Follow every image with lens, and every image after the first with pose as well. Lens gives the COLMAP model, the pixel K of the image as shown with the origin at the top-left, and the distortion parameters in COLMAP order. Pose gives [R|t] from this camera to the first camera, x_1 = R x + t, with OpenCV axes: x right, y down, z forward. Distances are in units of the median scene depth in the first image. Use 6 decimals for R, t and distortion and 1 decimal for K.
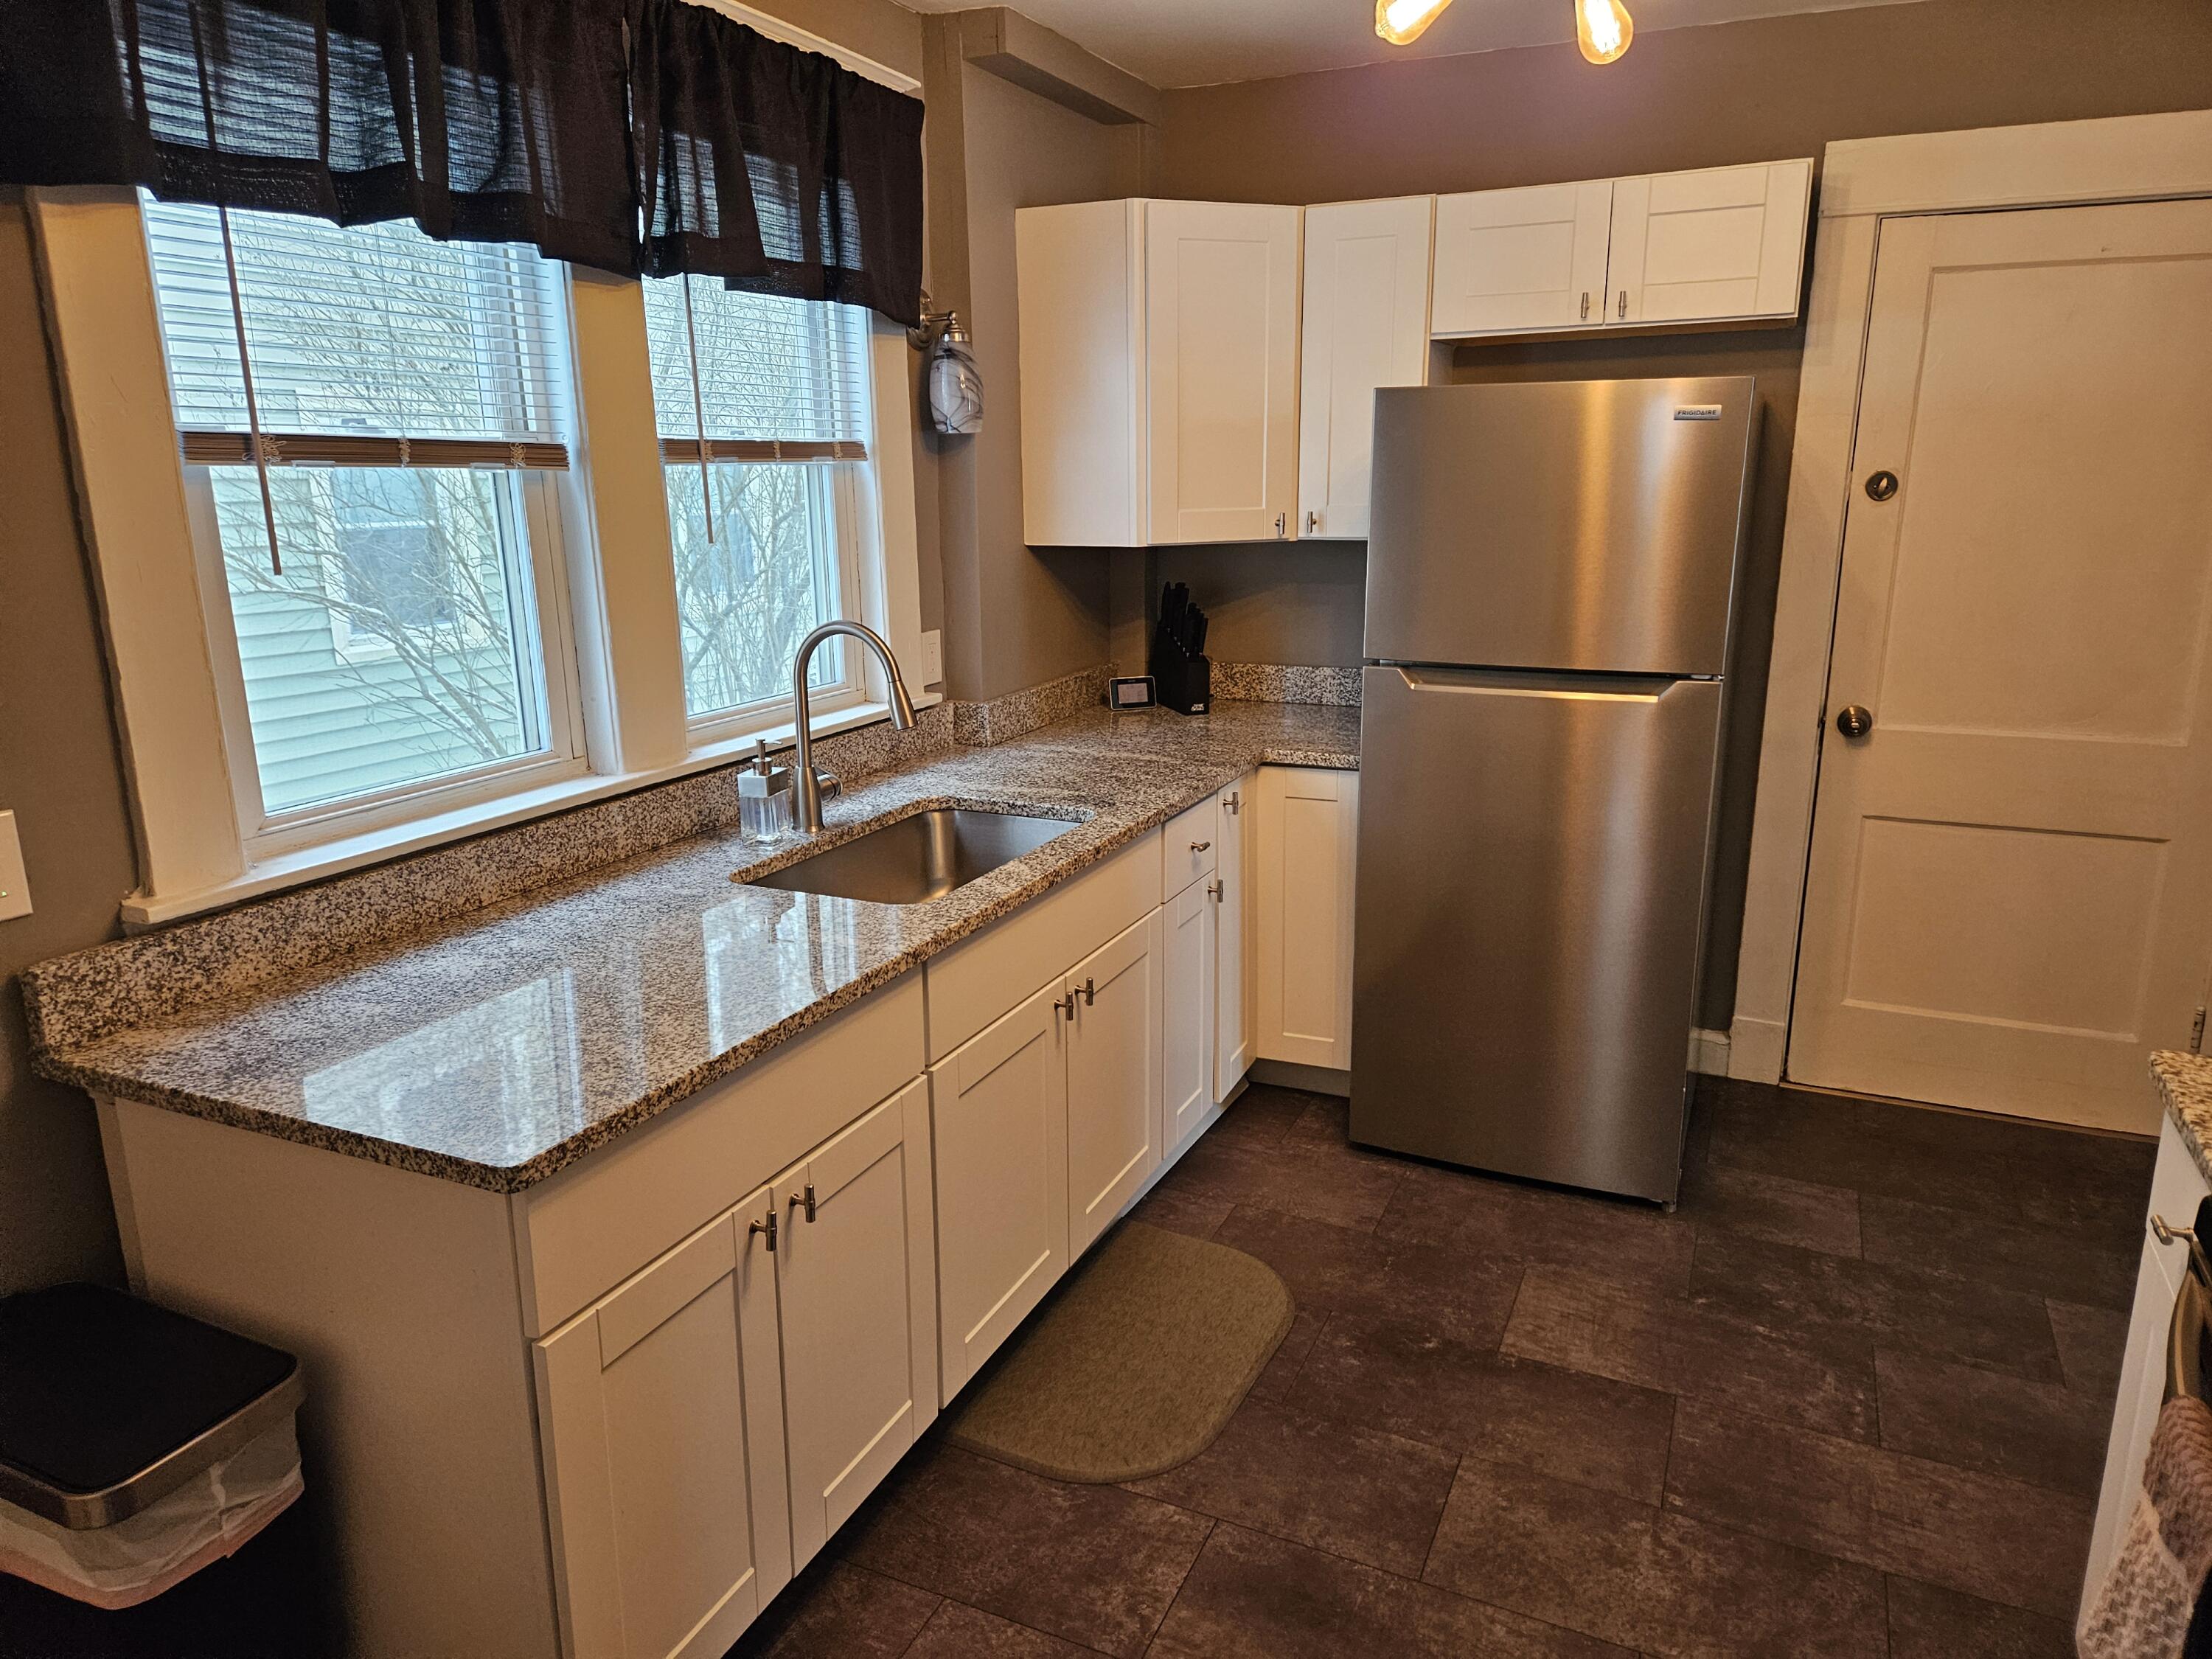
lens RADIAL K [[1443.4, 0, 1098.0], [0, 1443.4, 818.0], [0, 0, 1]] dist [0.091524, -0.078742]
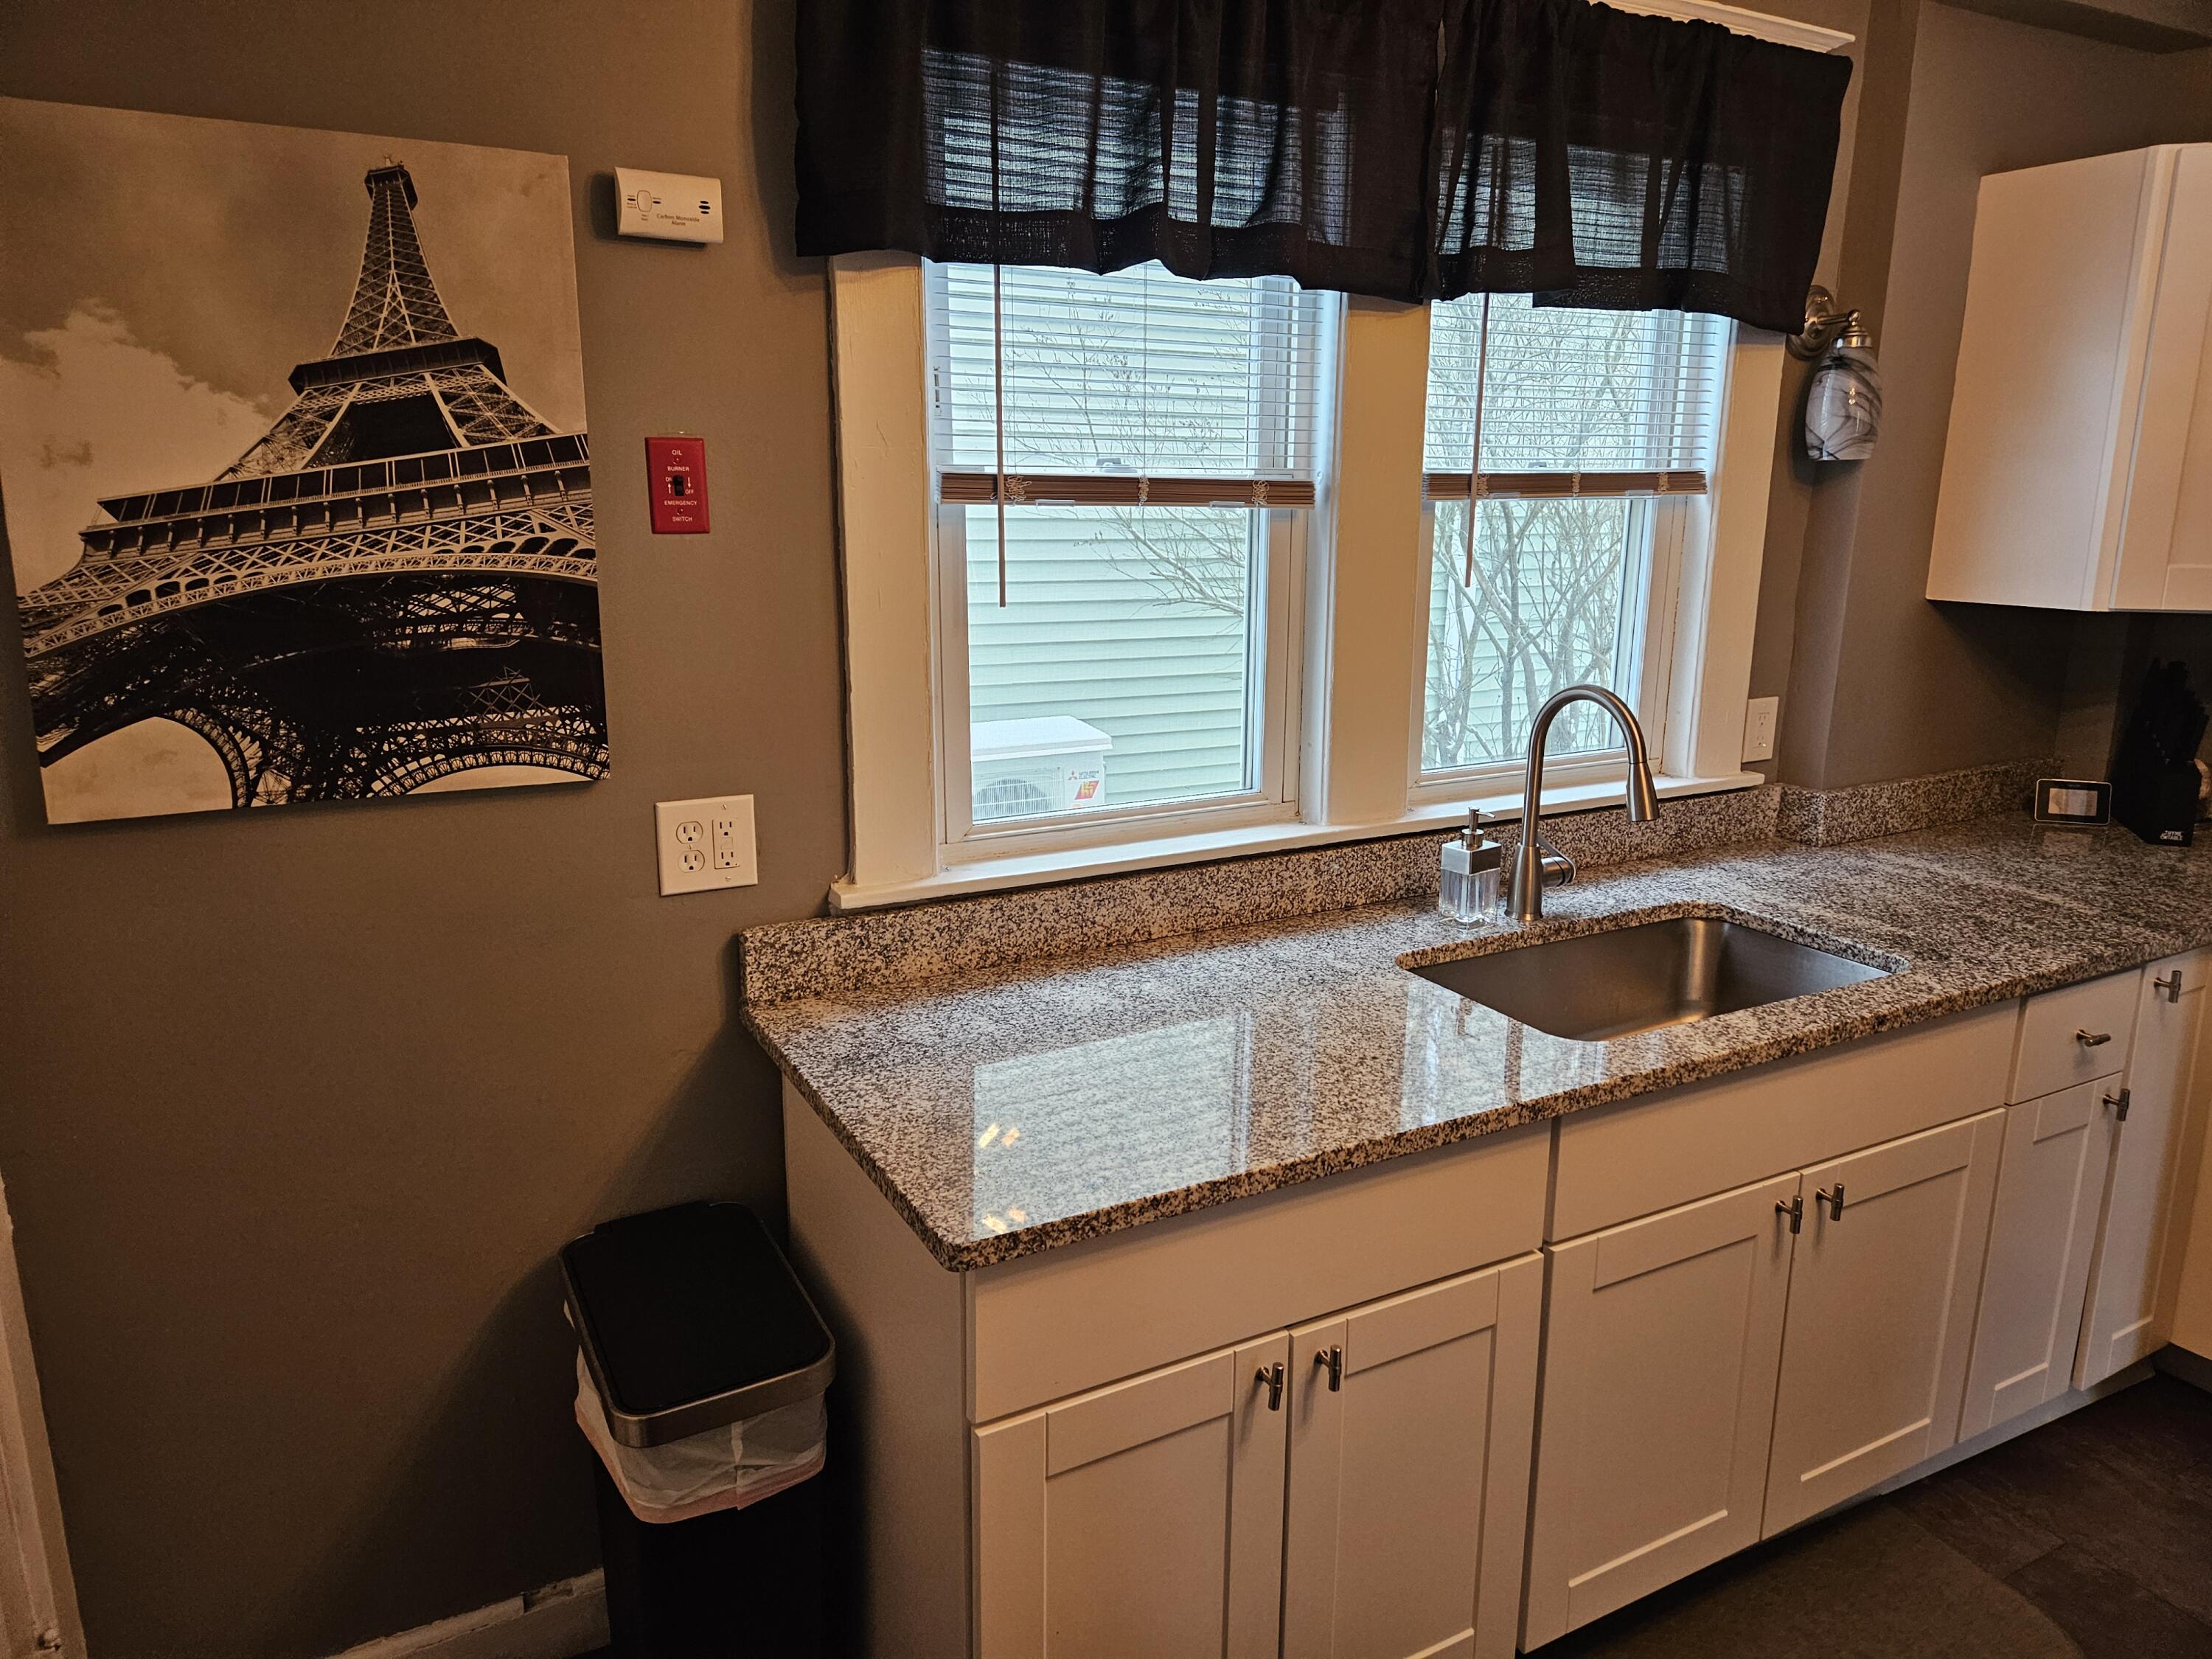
lens RADIAL K [[1443.4, 0, 1098.0], [0, 1443.4, 818.0], [0, 0, 1]] dist [0.091524, -0.078742]
pose [[0.803411, 0.147217, -0.576939, 0.105152], [-0.154142, 0.987345, 0.037290, -0.050003], [0.575127, 0.058971, 0.815936, 0.150676]]
